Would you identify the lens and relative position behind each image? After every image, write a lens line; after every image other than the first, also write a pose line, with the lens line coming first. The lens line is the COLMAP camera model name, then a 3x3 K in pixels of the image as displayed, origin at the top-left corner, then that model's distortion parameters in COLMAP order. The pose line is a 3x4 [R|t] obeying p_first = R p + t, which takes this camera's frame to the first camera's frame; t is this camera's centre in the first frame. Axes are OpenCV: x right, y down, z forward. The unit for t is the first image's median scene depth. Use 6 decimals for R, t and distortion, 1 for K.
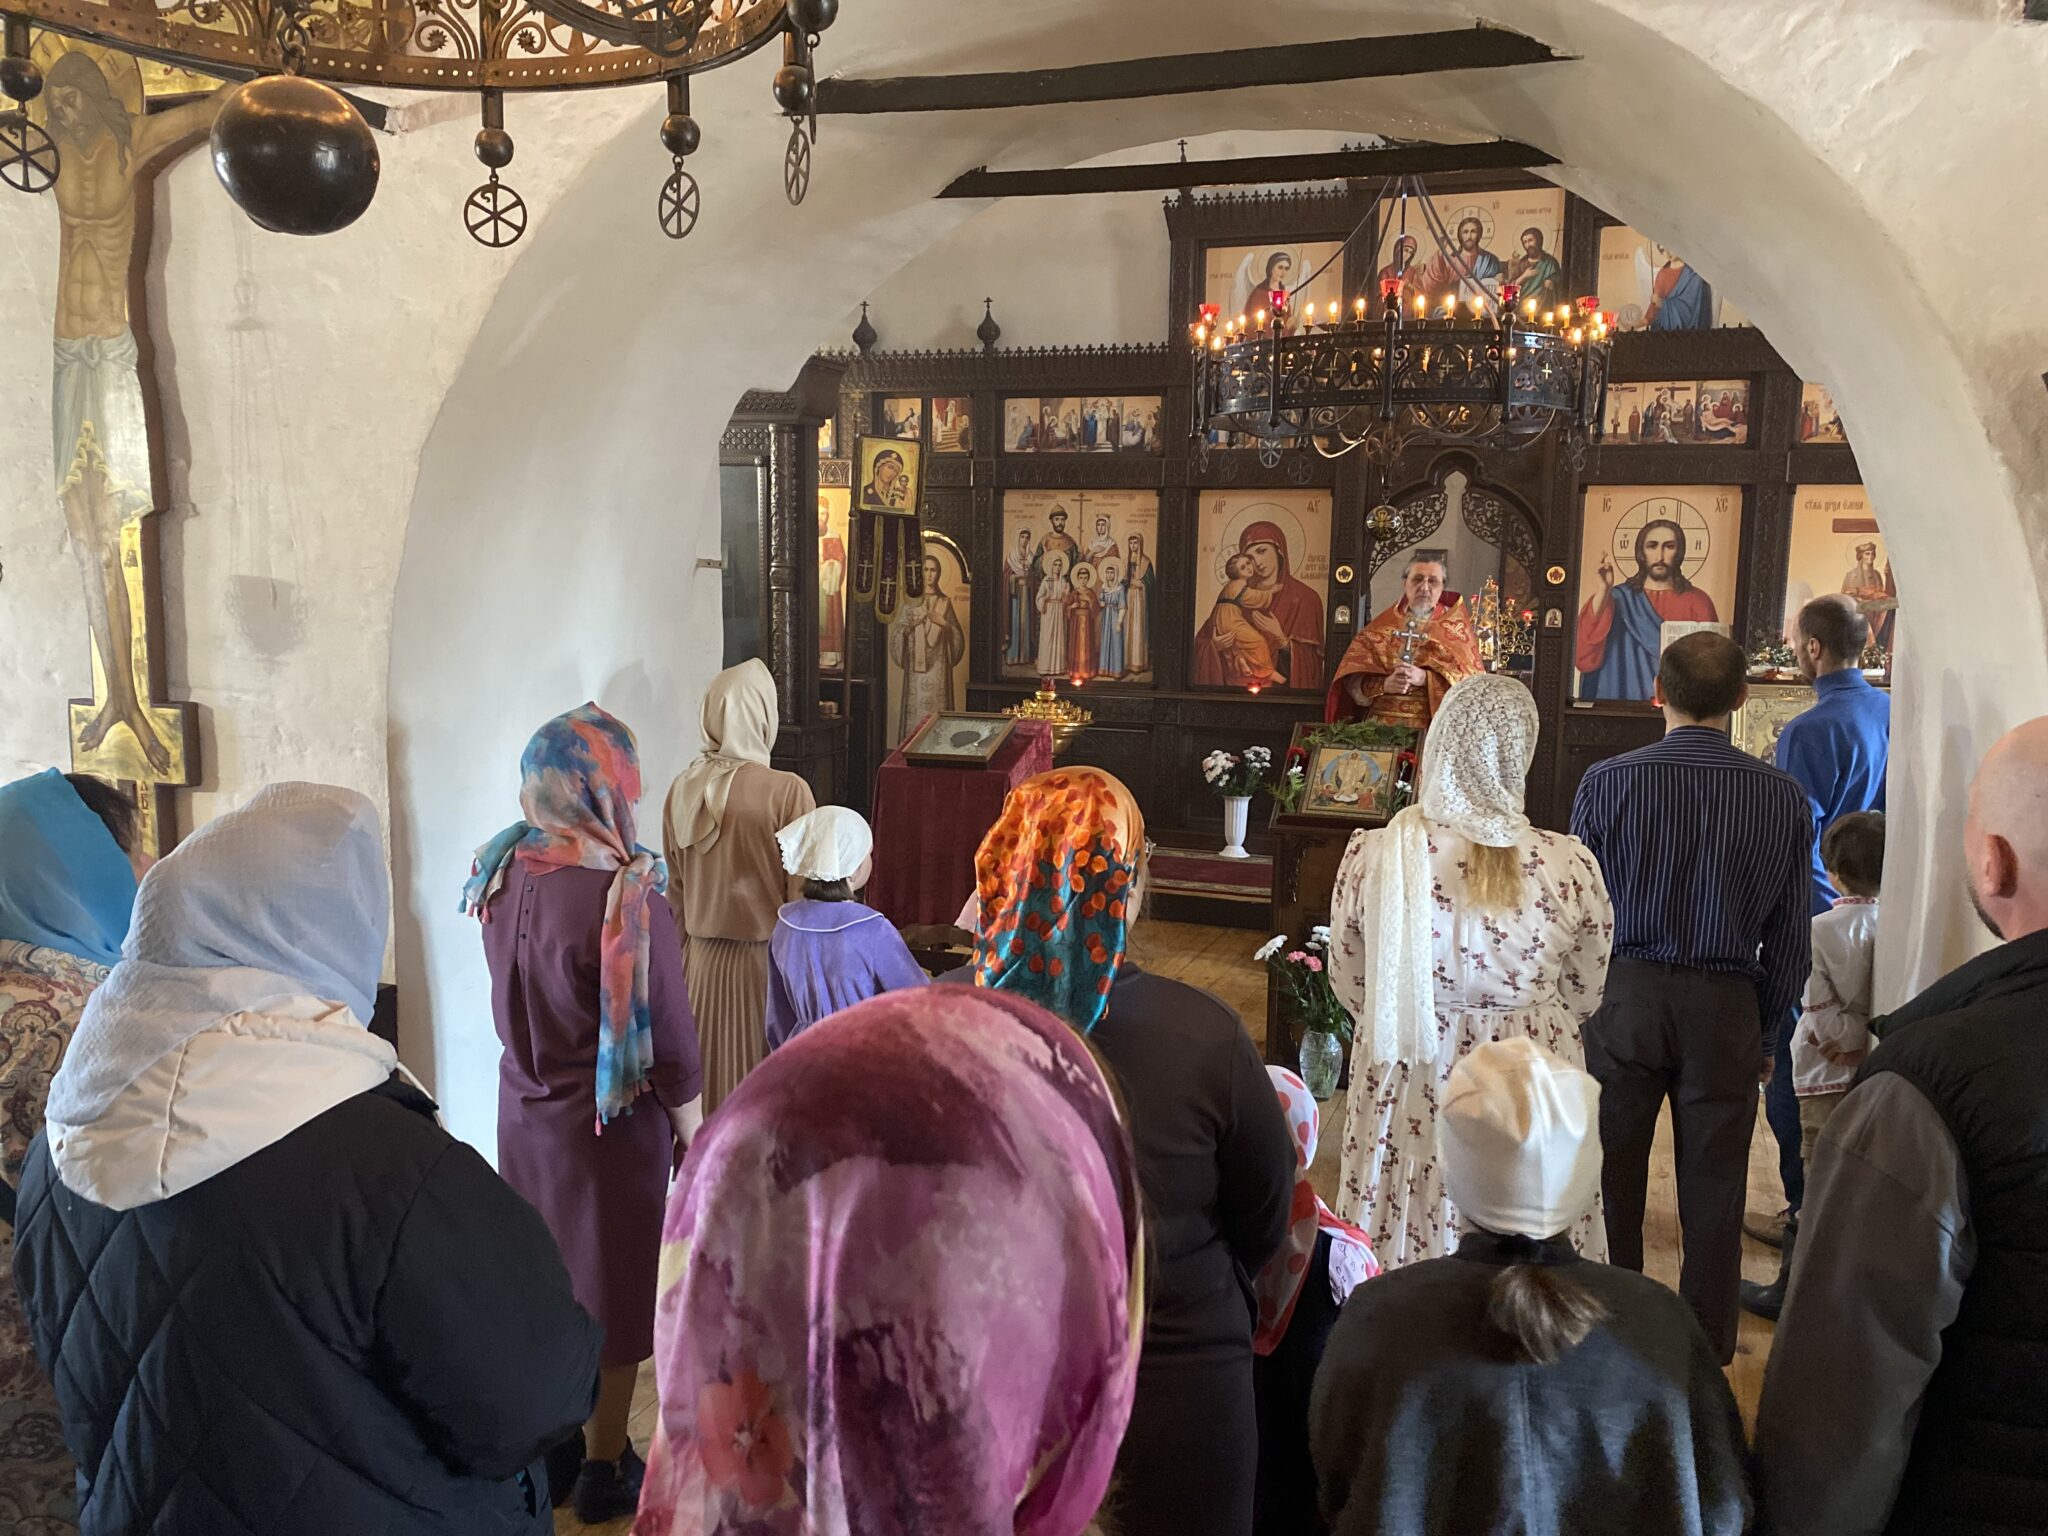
lens RADIAL K [[1597.9, 0, 1016.3], [0, 1597.9, 784.3], [0, 0, 1]] dist [0.026711, -0.008337]
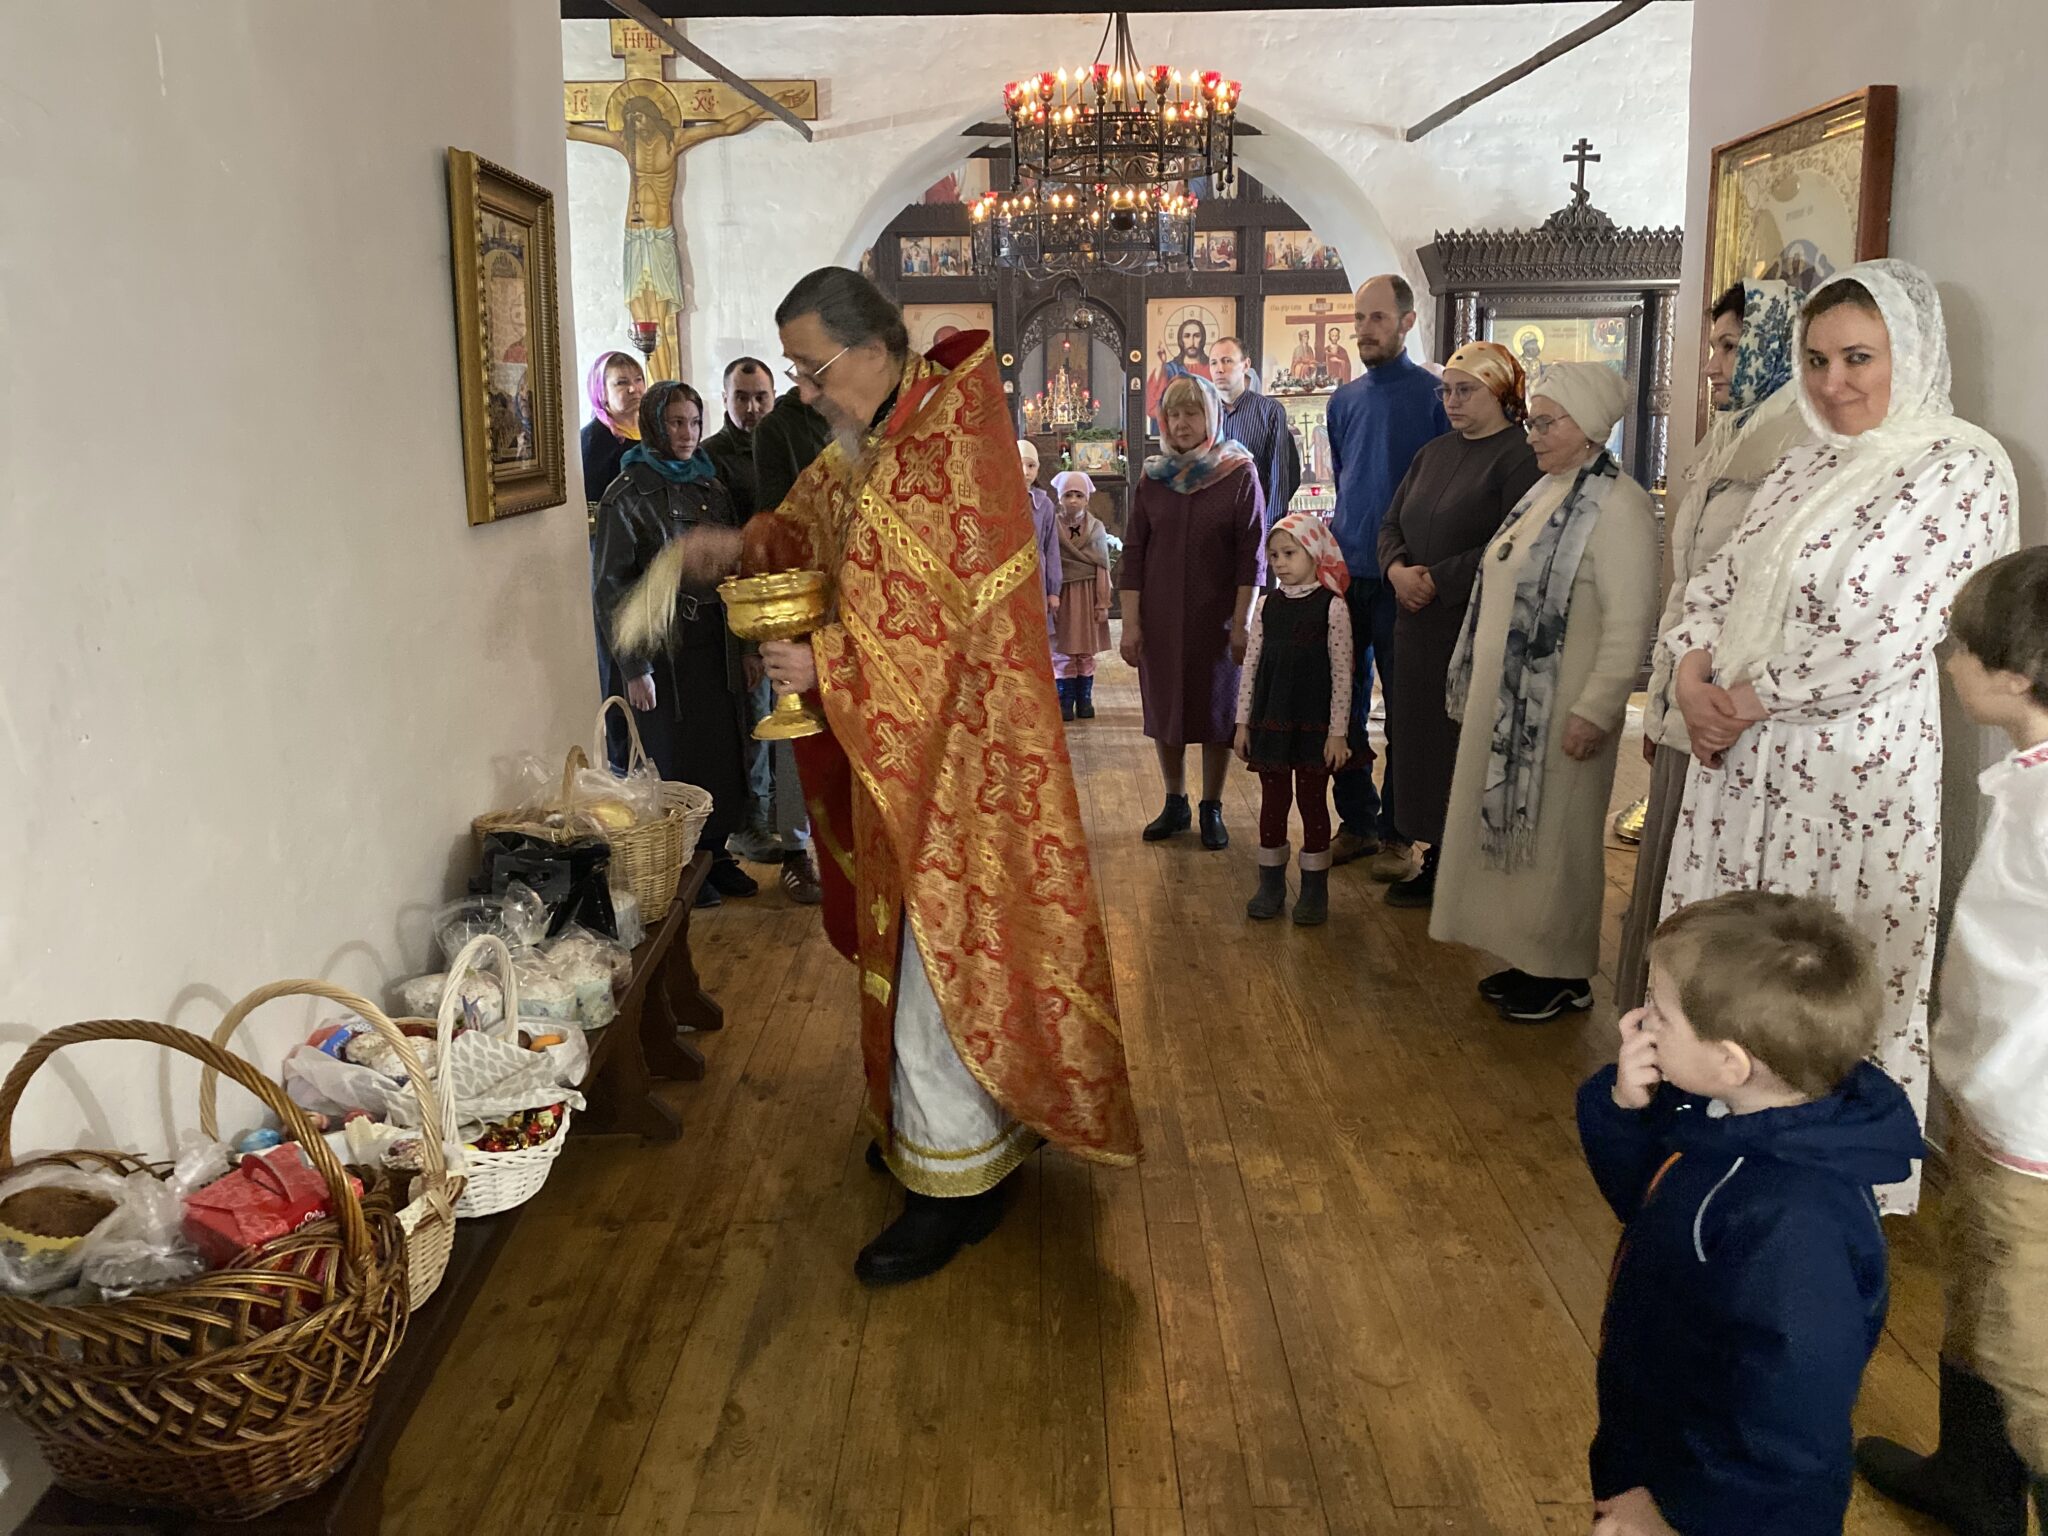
lens RADIAL K [[1597.9, 0, 1016.3], [0, 1597.9, 784.3], [0, 0, 1]] dist [0.026711, -0.008337]
pose [[0.937175, -0.114229, 0.329629, -0.357250], [0.080875, 0.990272, 0.113228, 0.104625], [-0.339356, -0.079456, 0.937296, -0.503605]]
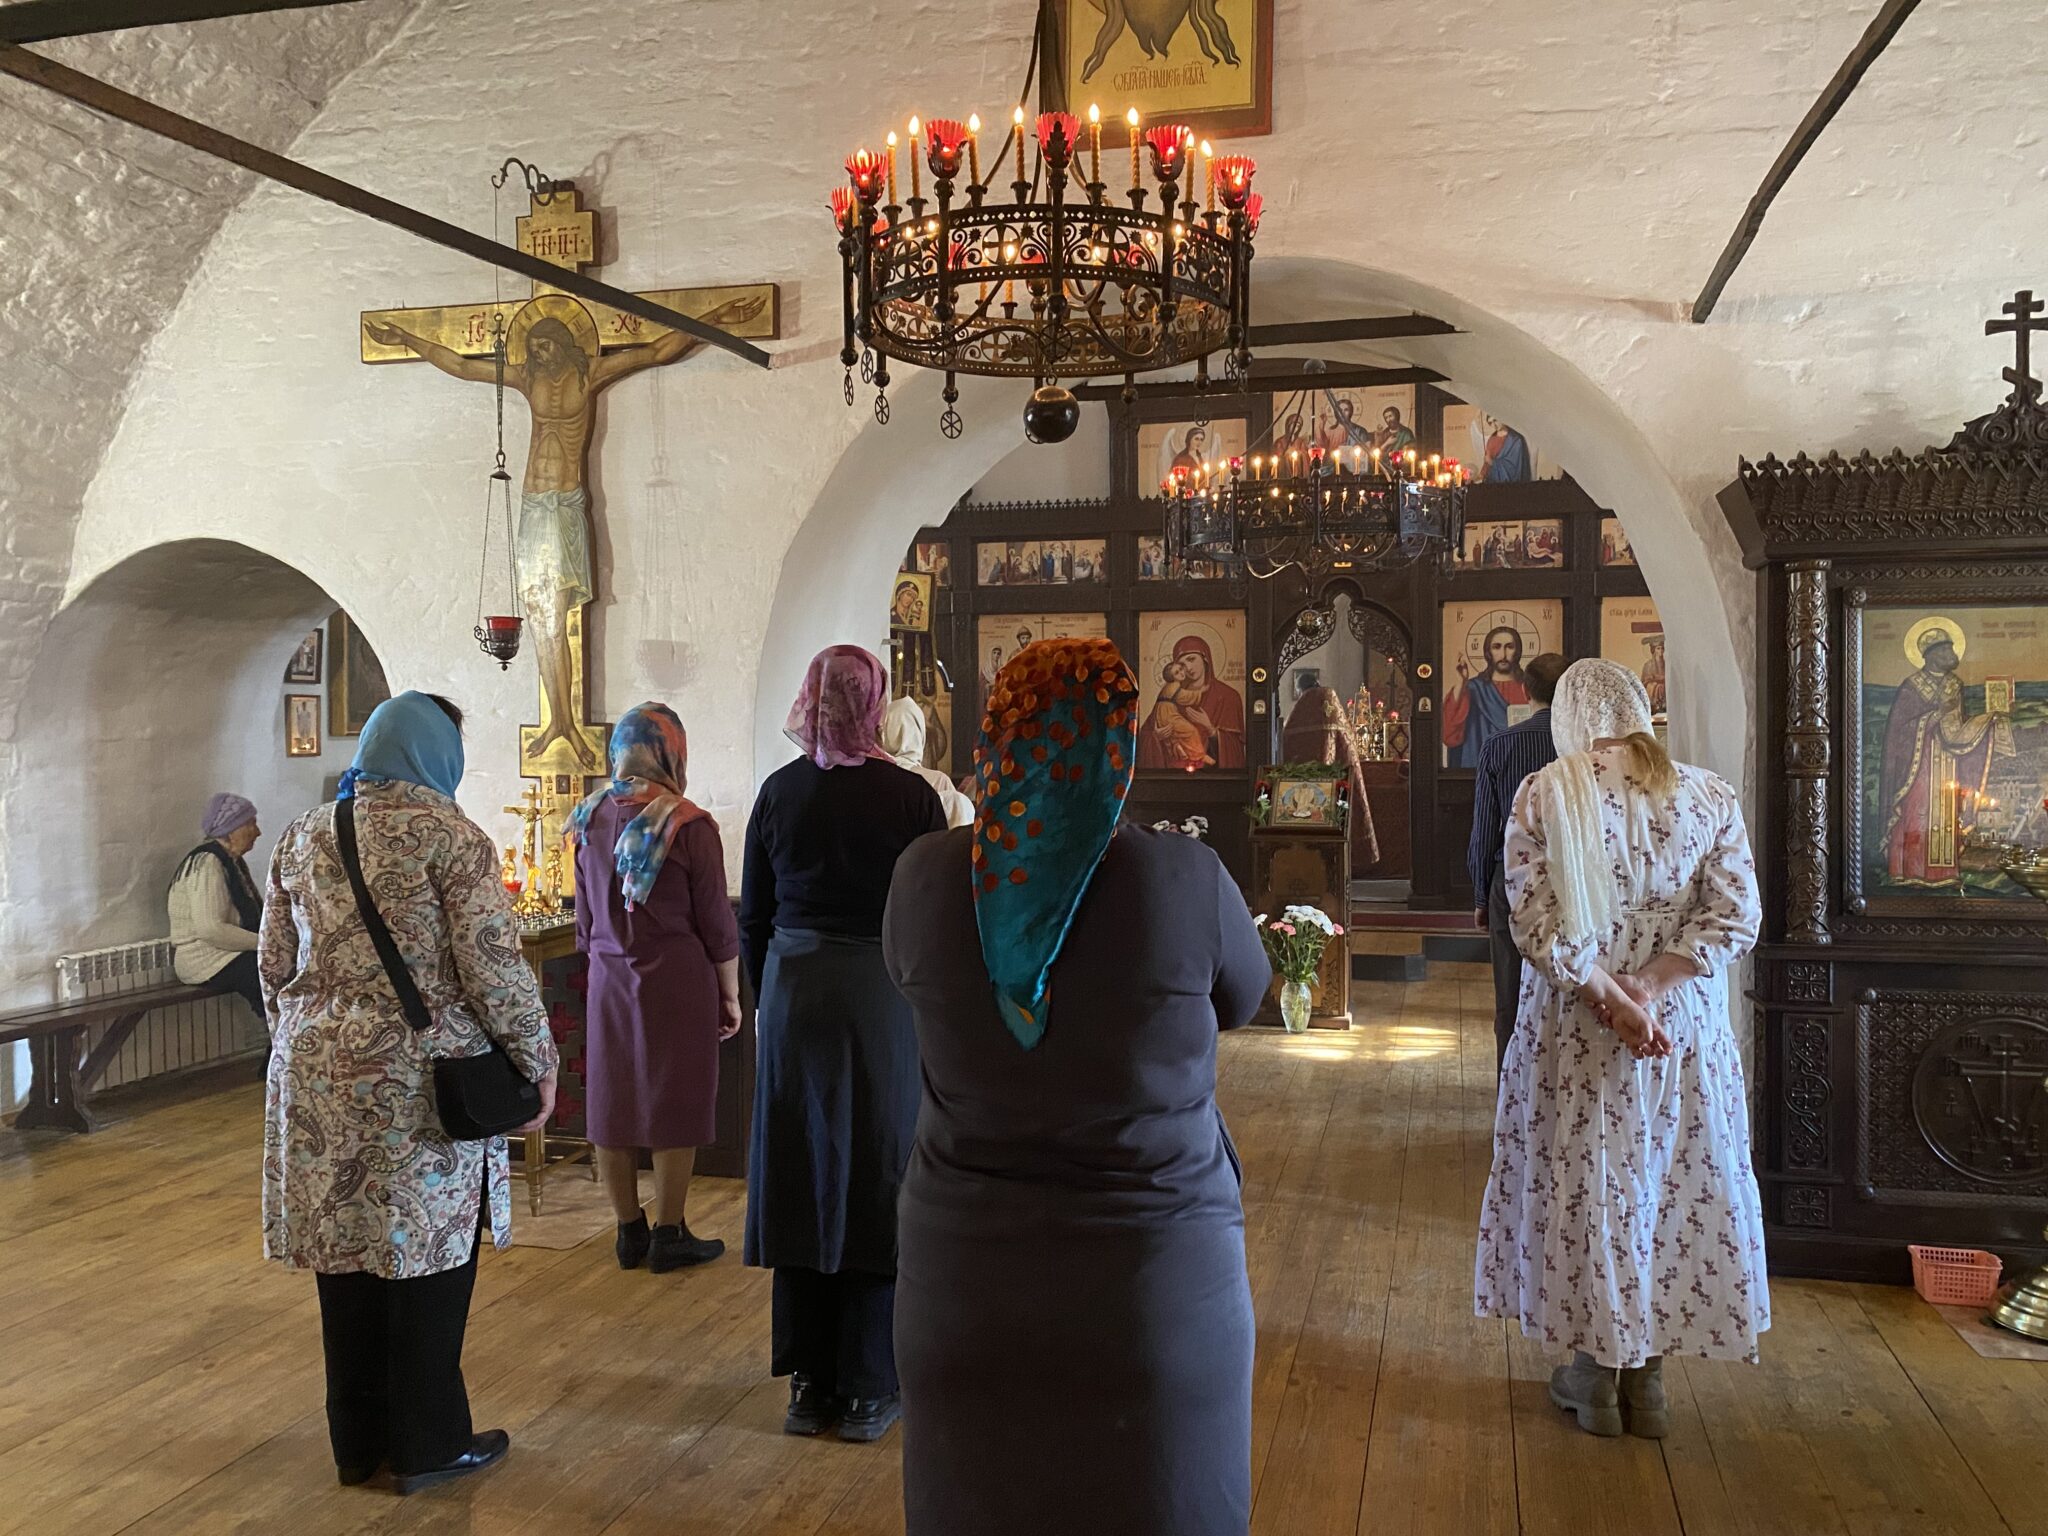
lens RADIAL K [[1576.8, 0, 1024.0], [0, 1576.8, 768.0], [0, 0, 1]] dist [0.107338, -0.120882]
pose [[0.995046, -0.025808, 0.096010, -0.106124], [0.035618, 0.994155, -0.101917, 0.064957], [-0.092819, 0.104832, 0.990149, -0.217488]]
